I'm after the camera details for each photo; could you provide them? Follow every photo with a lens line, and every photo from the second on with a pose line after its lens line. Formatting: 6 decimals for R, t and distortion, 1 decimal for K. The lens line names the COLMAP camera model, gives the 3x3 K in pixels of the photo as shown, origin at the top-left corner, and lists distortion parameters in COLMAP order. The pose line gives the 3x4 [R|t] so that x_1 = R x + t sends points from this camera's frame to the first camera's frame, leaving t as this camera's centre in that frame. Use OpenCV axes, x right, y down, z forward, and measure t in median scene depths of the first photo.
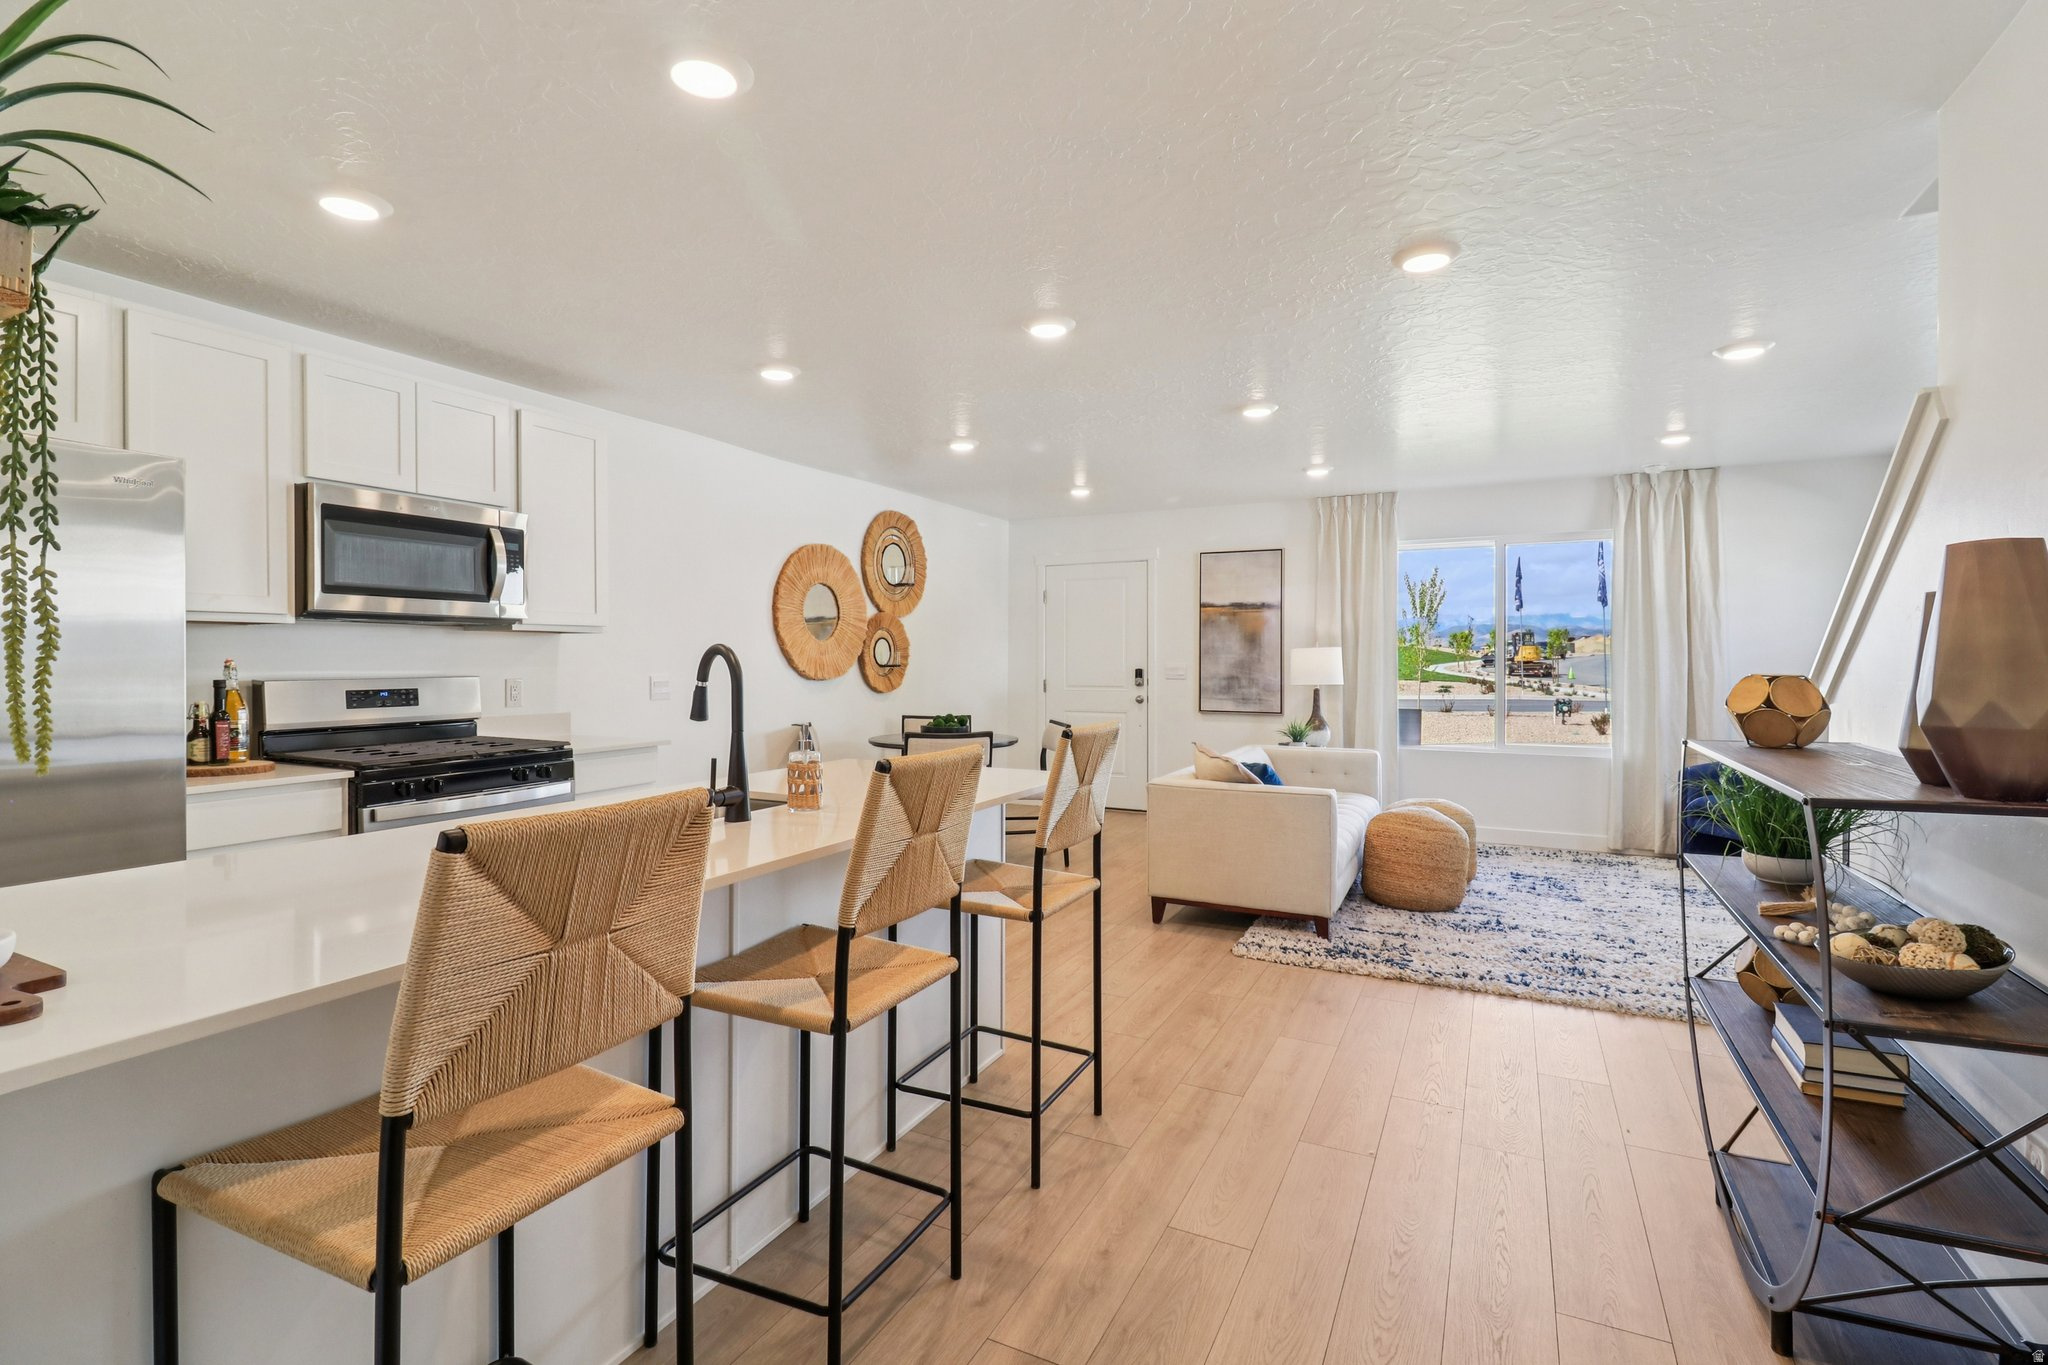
lens RADIAL K [[958.7, 0, 1031.7], [0, 958.7, 678.1], [0, 0, 1]] dist [-0.003605, -0.001250]
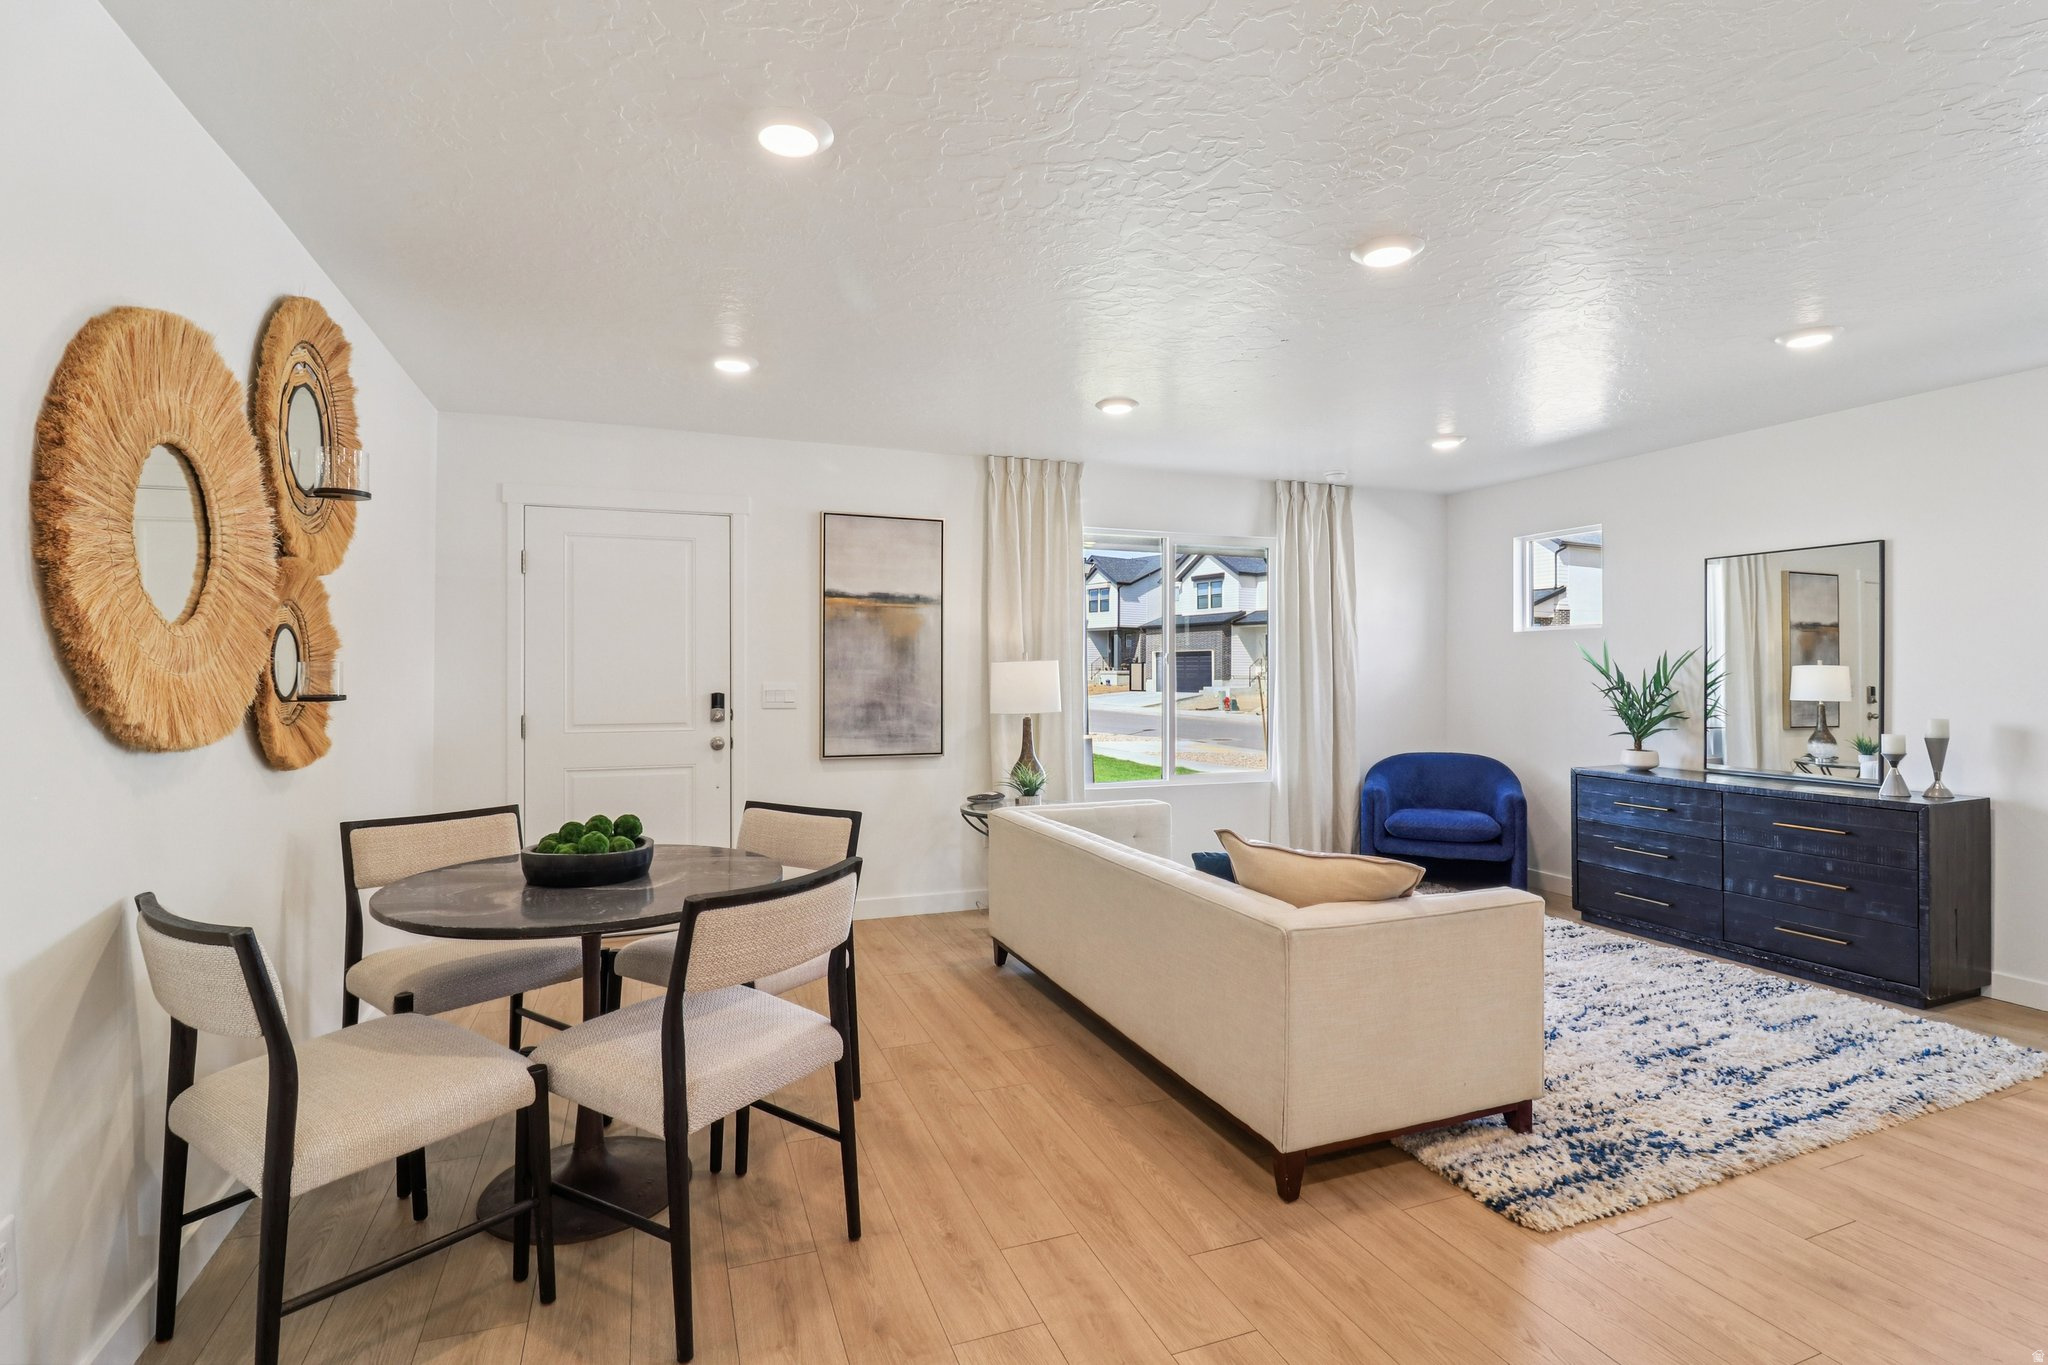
lens RADIAL K [[958.7, 0, 1029.3], [0, 958.7, 665.3], [0, 0, 1]] dist [-0.003605, -0.001250]
pose [[0.675373, 0.005008, 0.737460, -0.231142], [0.016313, 0.999631, -0.021728, -0.012557], [-0.737296, 0.026705, 0.675041, 0.514324]]
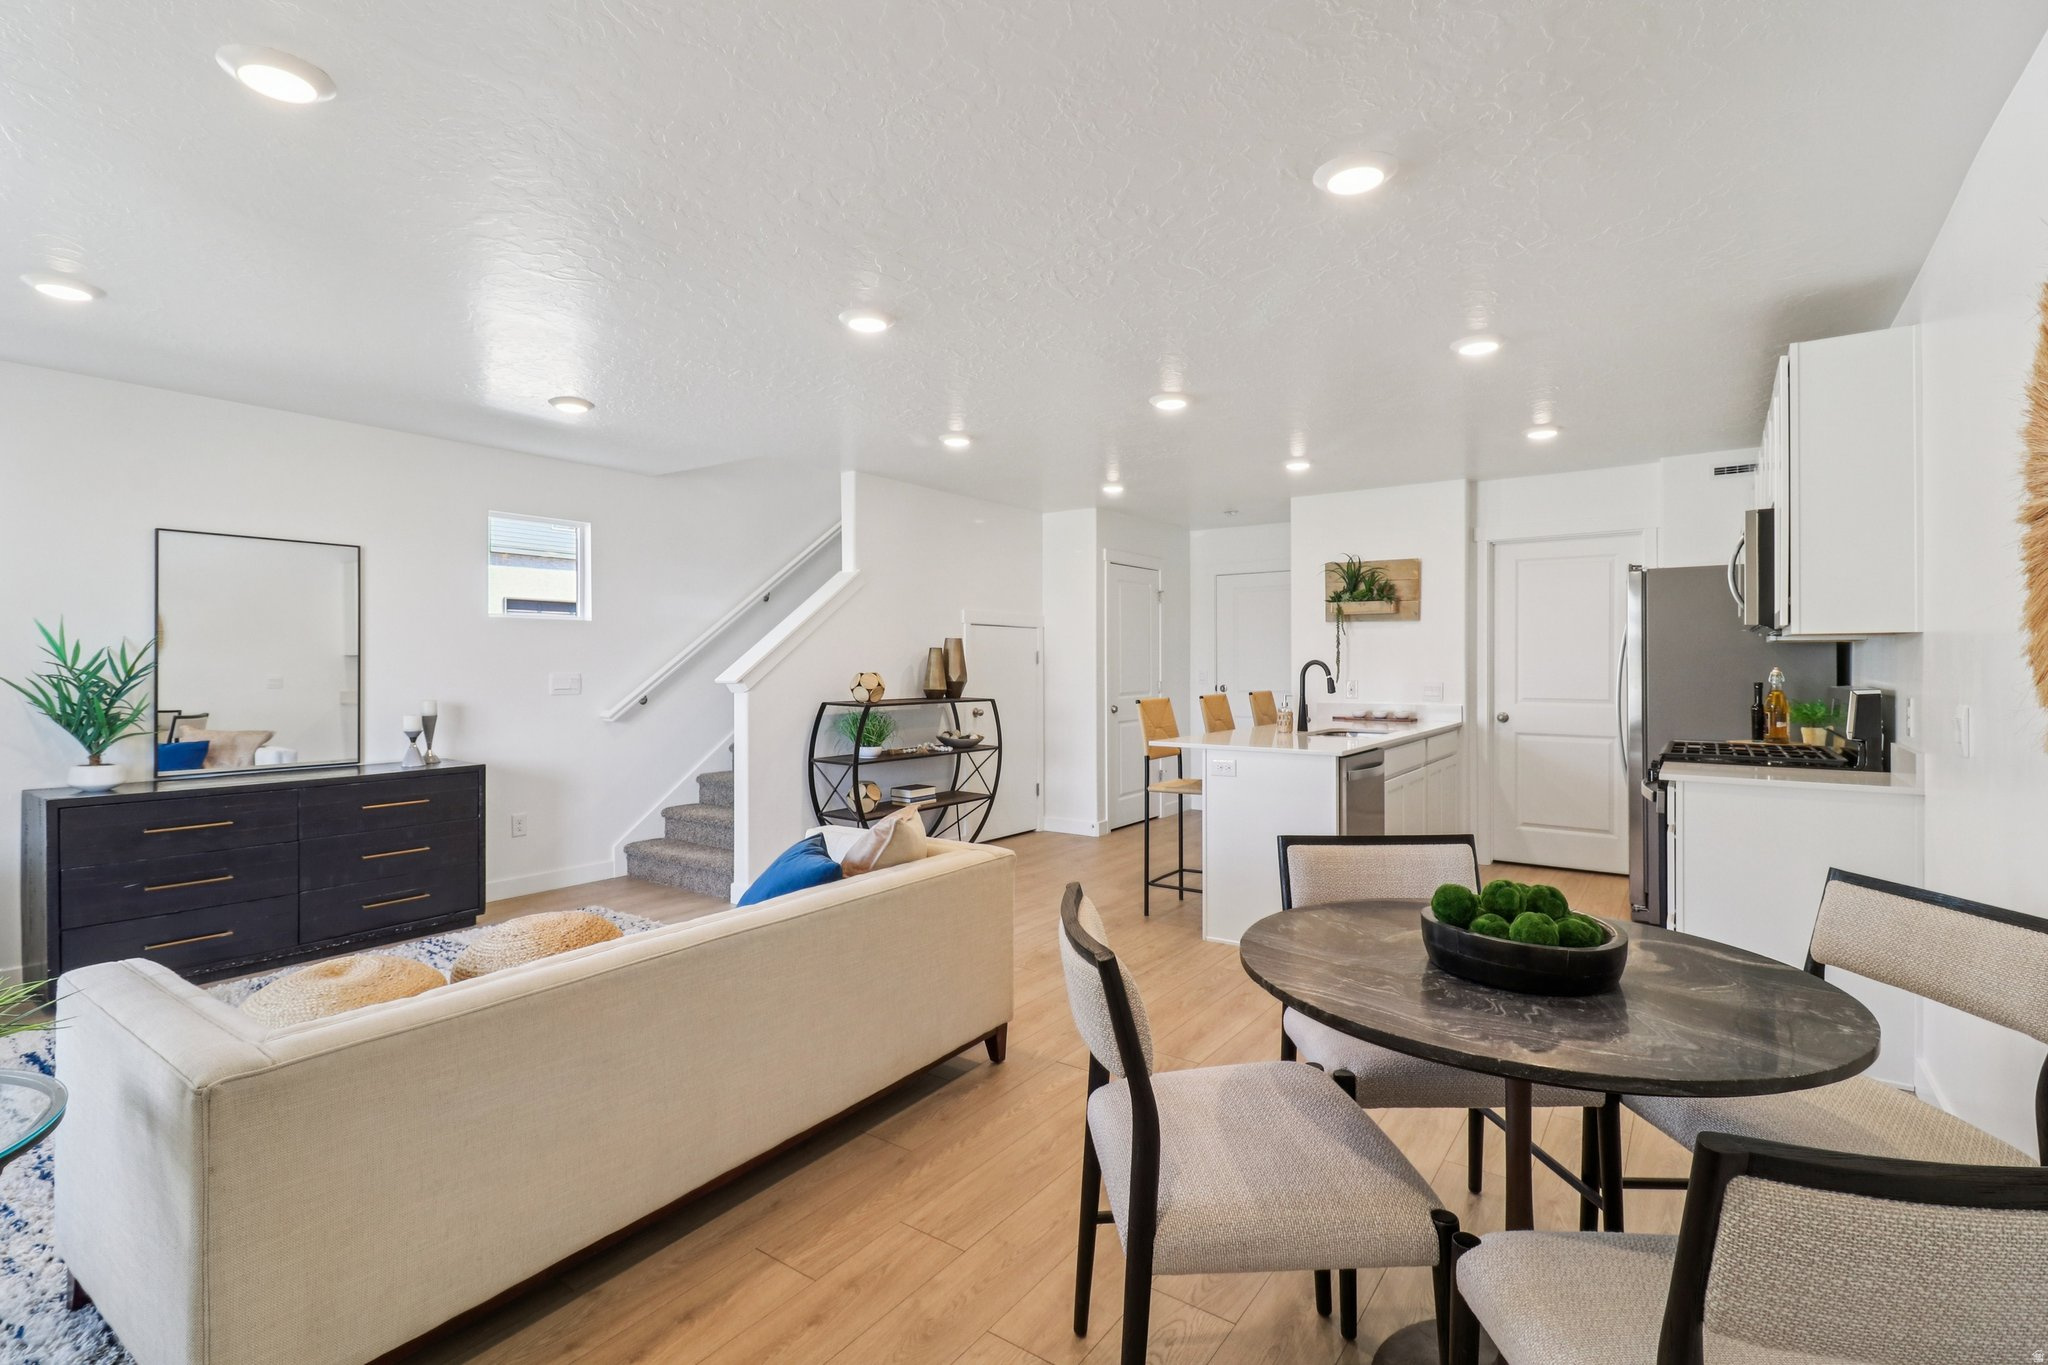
lens RADIAL K [[958.7, 0, 1022.5], [0, 958.7, 662.3], [0, 0, 1]] dist [-0.003605, -0.001250]
pose [[-0.988444, 0.000971, 0.151584, -0.001122], [0.003662, 0.999841, 0.017473, -0.022788], [-0.151543, 0.017826, -0.988290, 1.106765]]
